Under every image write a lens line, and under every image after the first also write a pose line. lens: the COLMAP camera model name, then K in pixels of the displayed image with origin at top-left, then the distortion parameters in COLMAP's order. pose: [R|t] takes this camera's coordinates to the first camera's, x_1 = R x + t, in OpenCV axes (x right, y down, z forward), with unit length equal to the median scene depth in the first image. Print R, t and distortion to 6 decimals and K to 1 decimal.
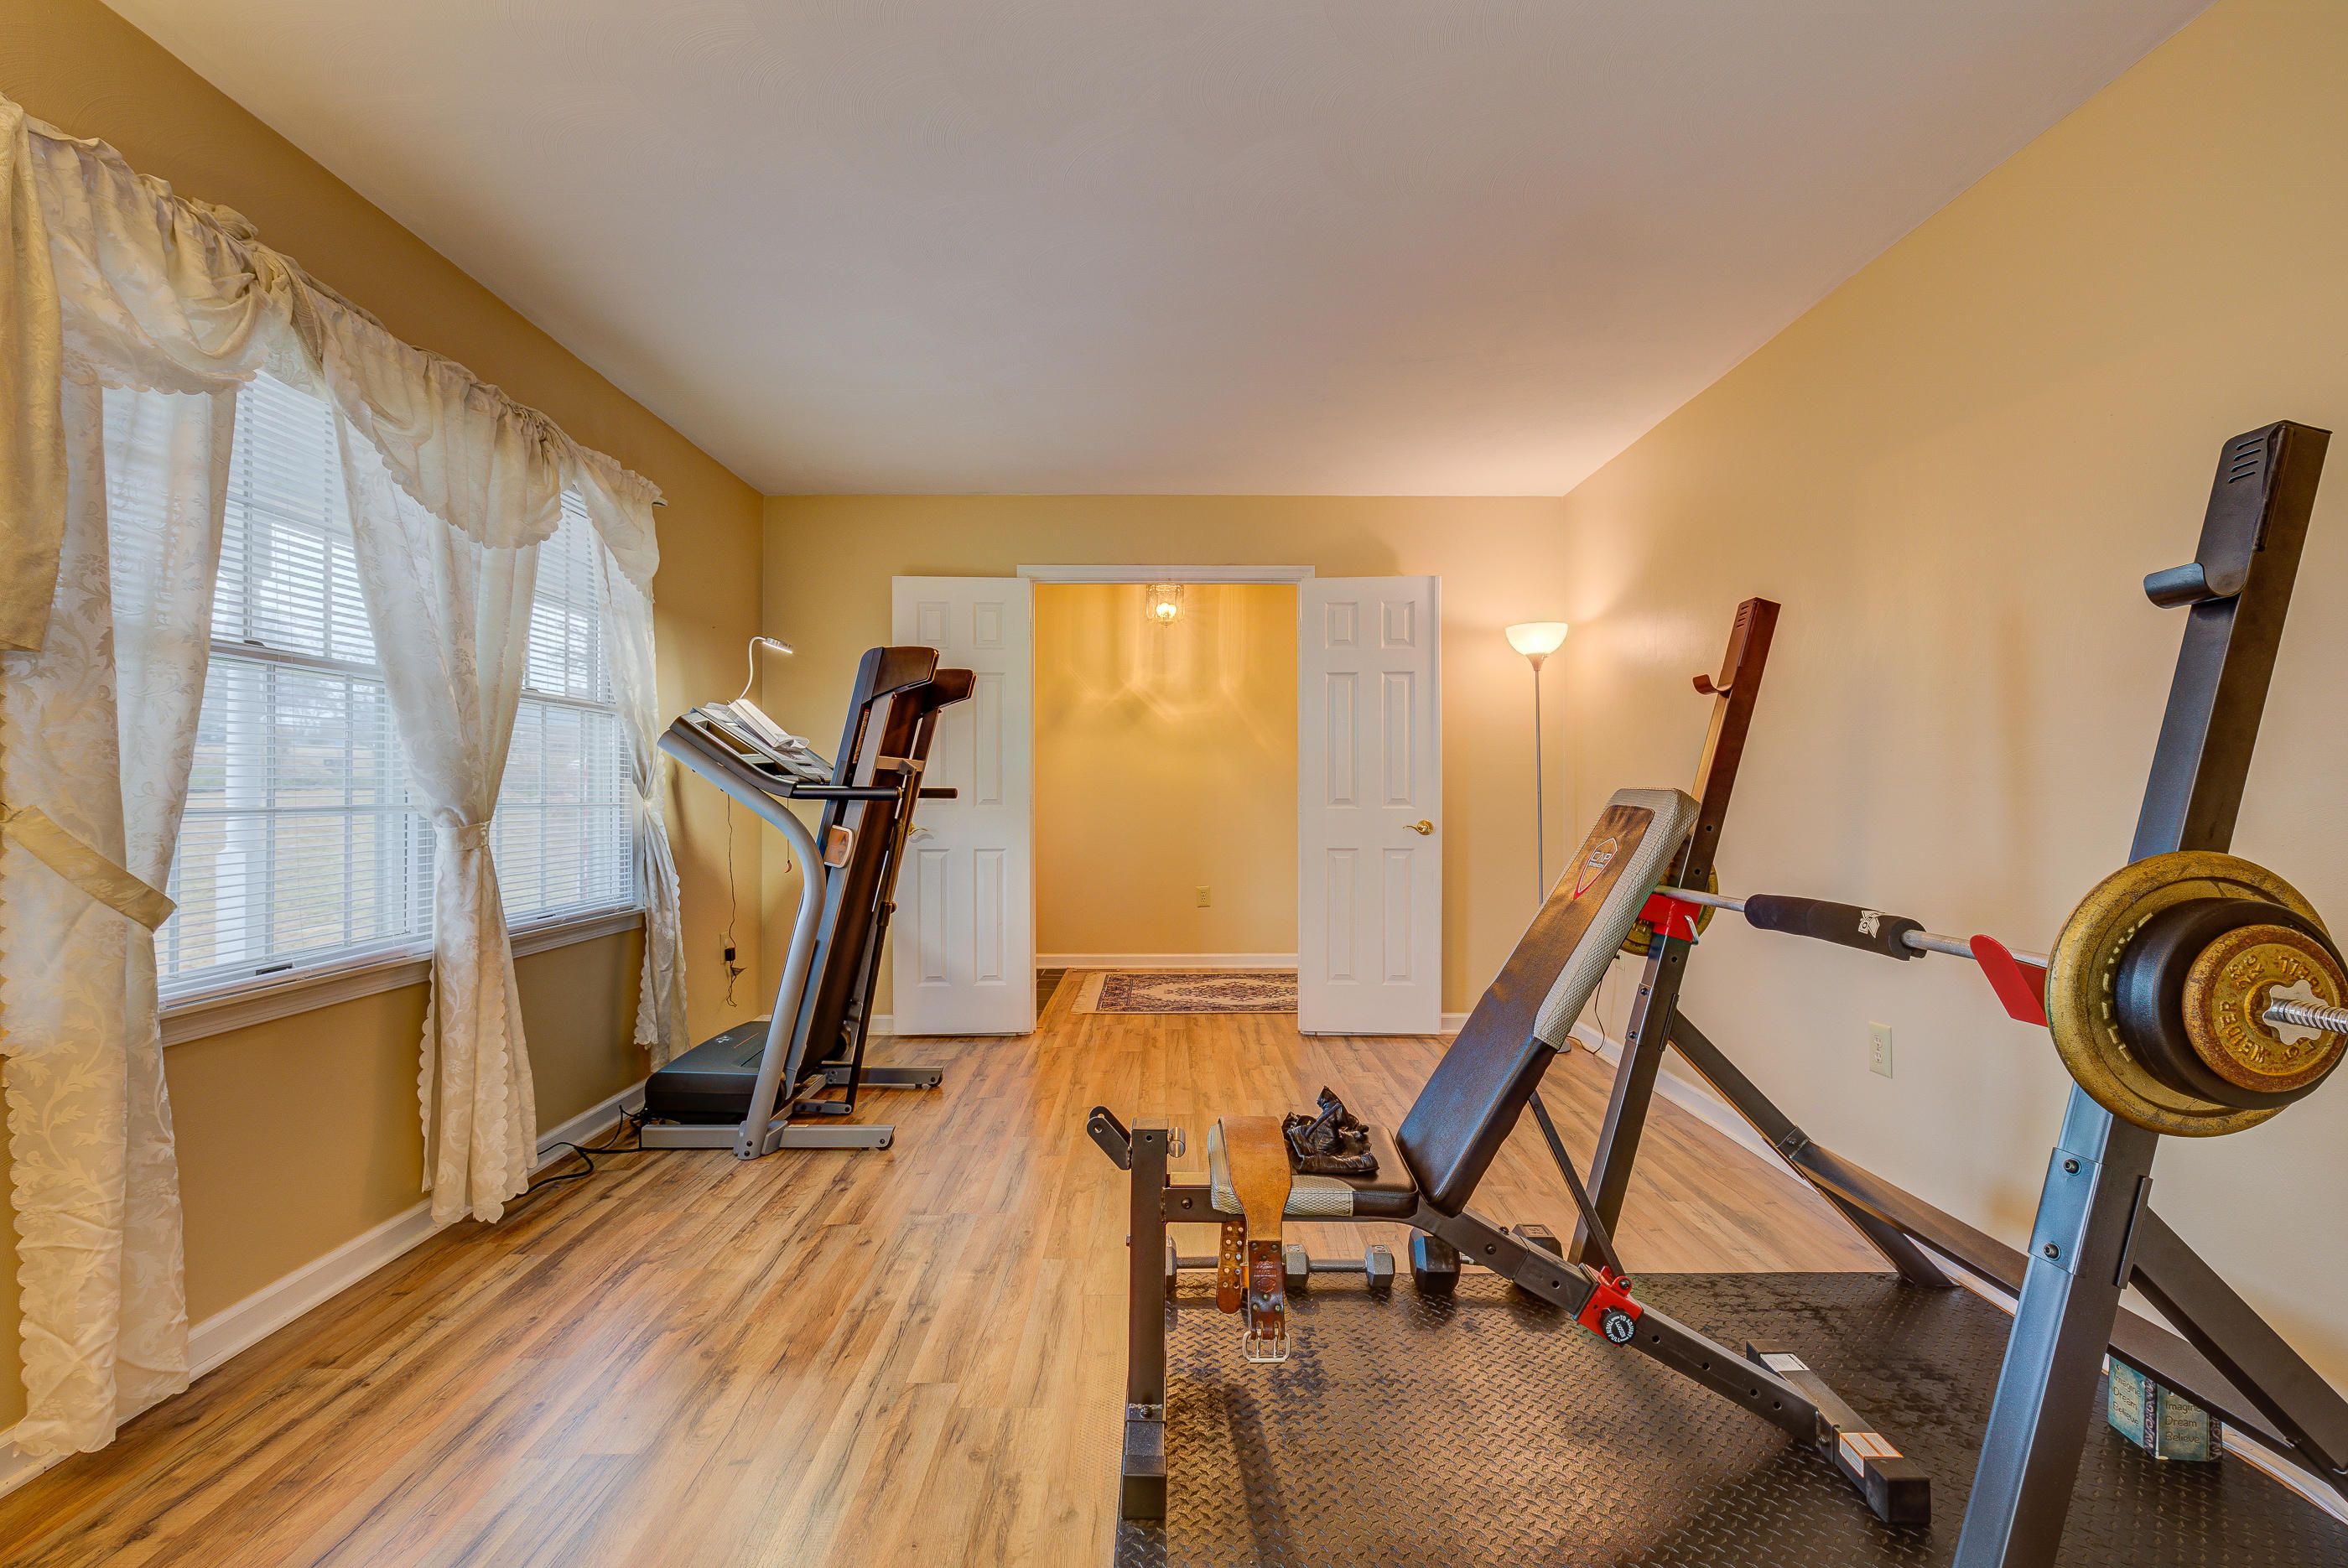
lens RADIAL K [[1056.7, 0, 1187.8], [0, 1056.7, 790.8], [0, 0, 1]] dist [-0.005023, 0.000112]
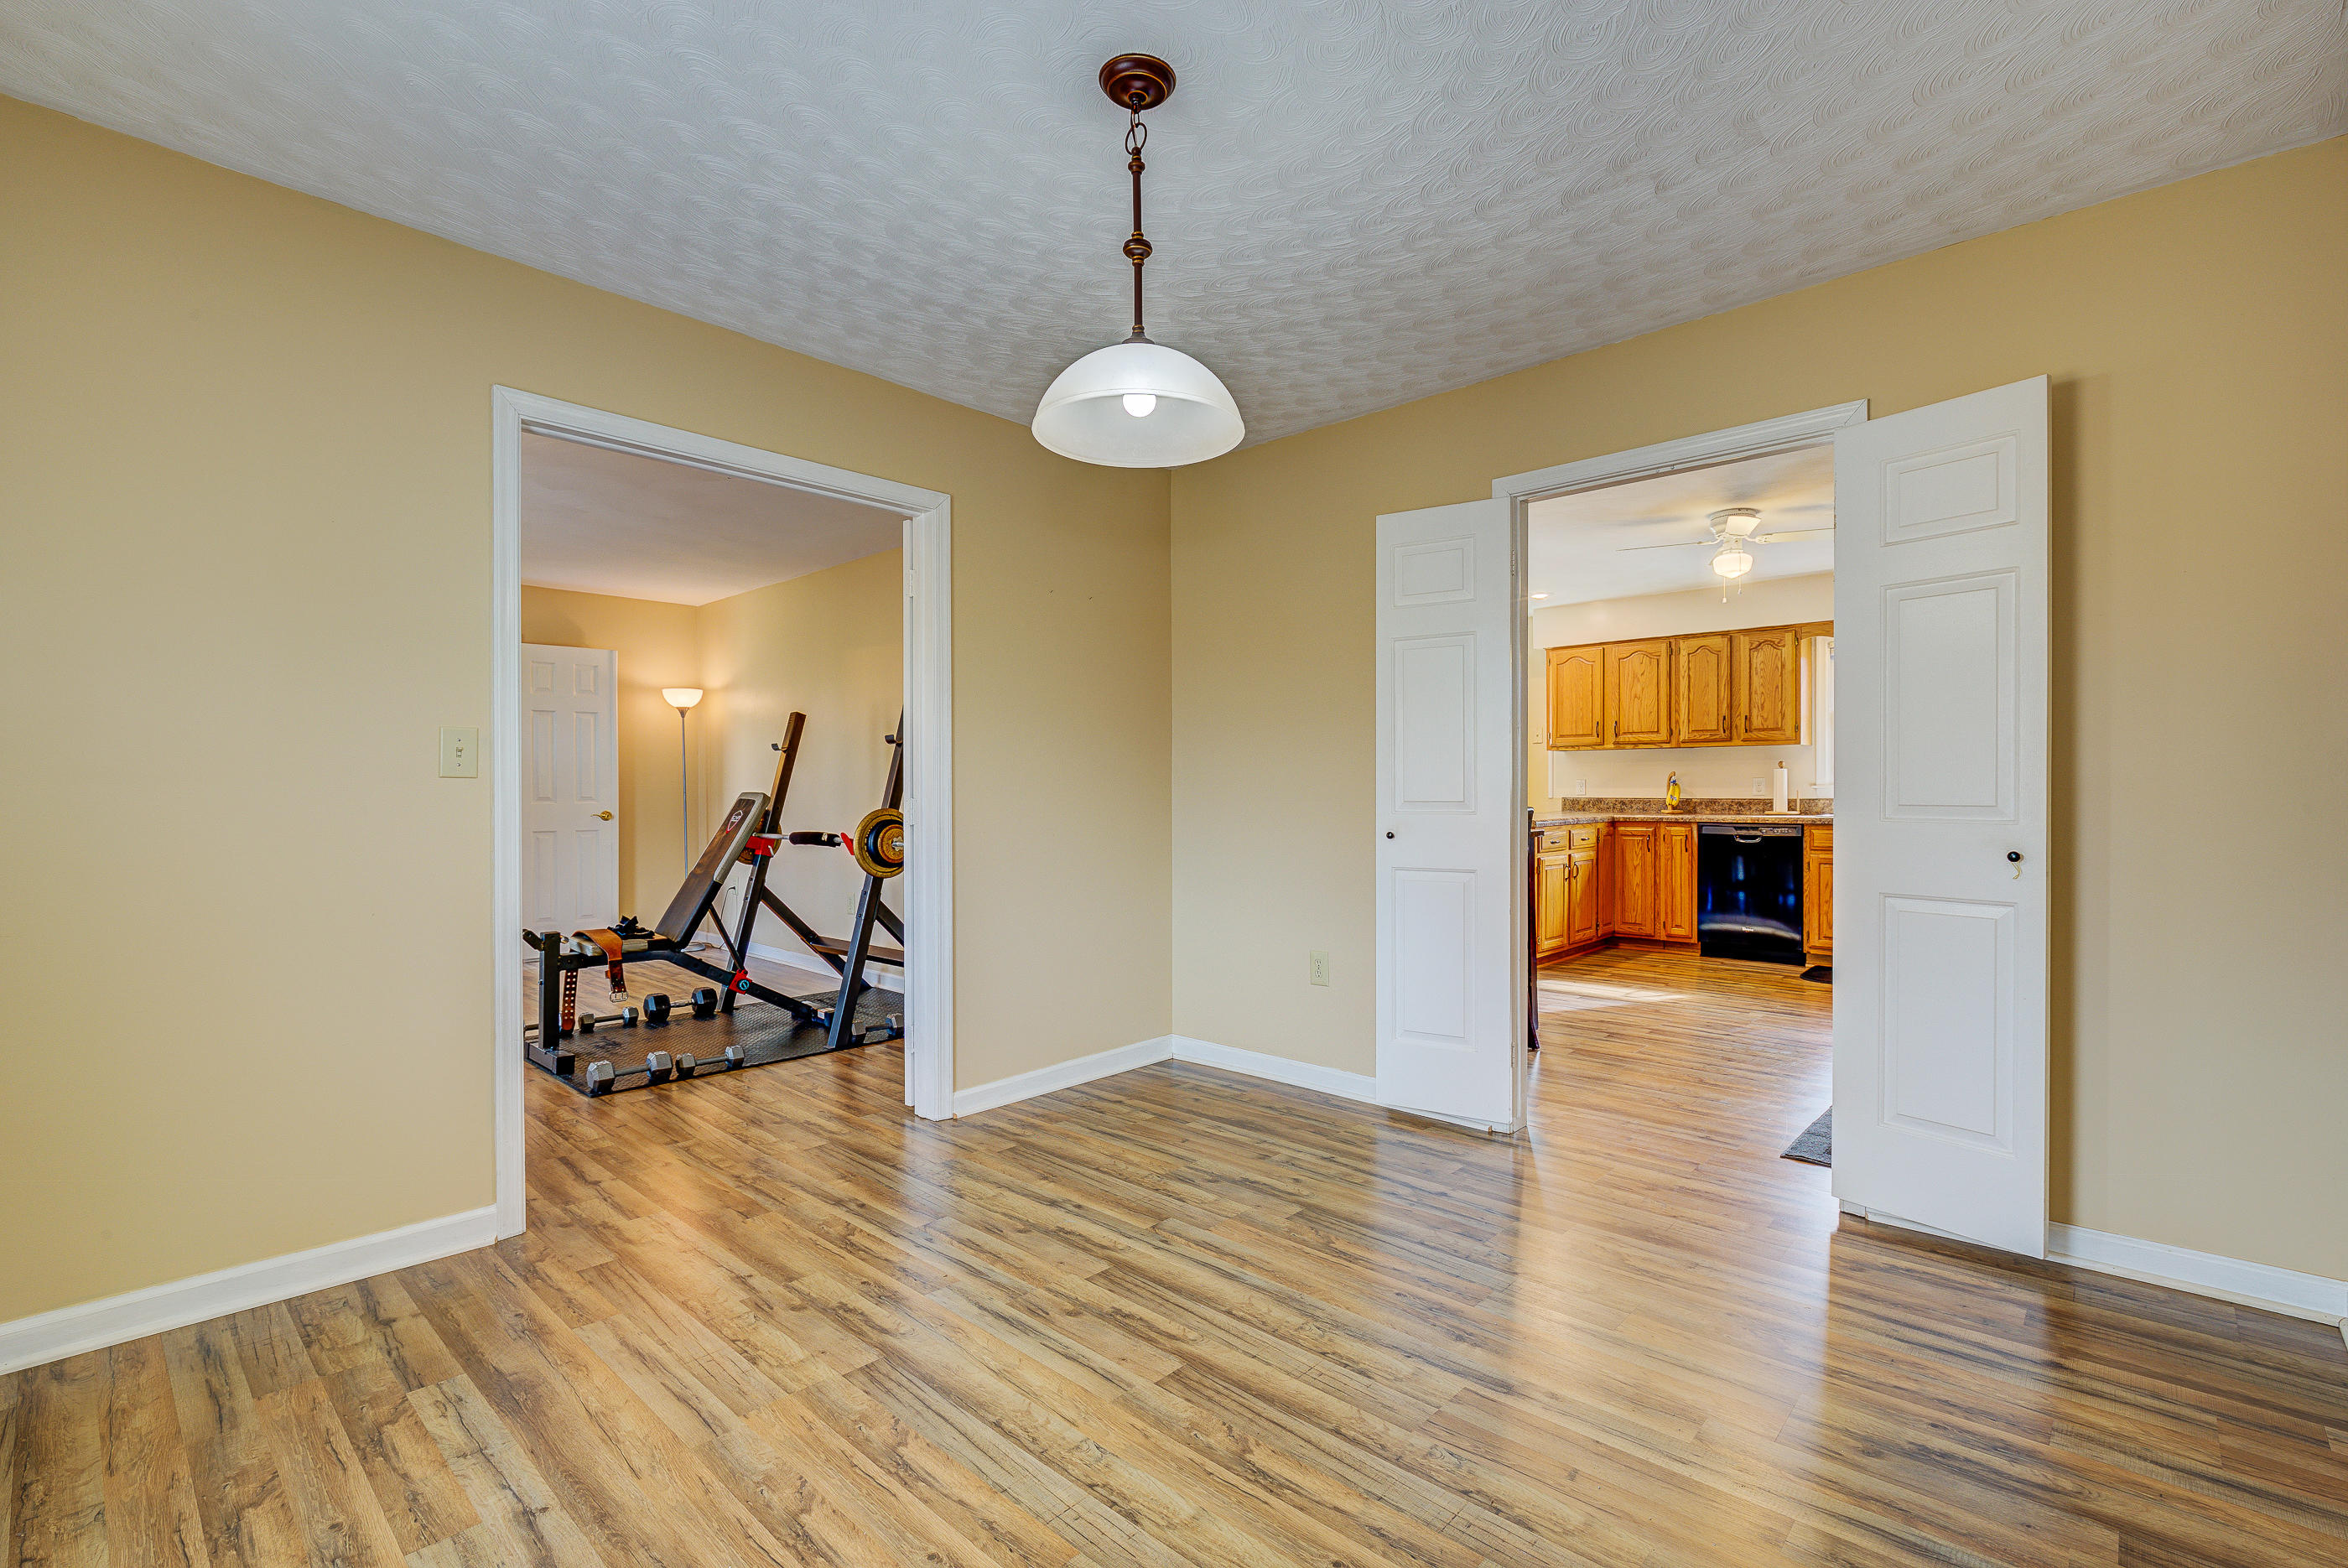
lens RADIAL K [[1056.7, 0, 1187.8], [0, 1056.7, 790.8], [0, 0, 1]] dist [-0.005023, 0.000112]
pose [[0.694039, -0.004552, 0.719923, -0.655437], [0.001127, 0.999986, 0.005237, -0.017897], [-0.719936, -0.002824, 0.694034, -1.495925]]
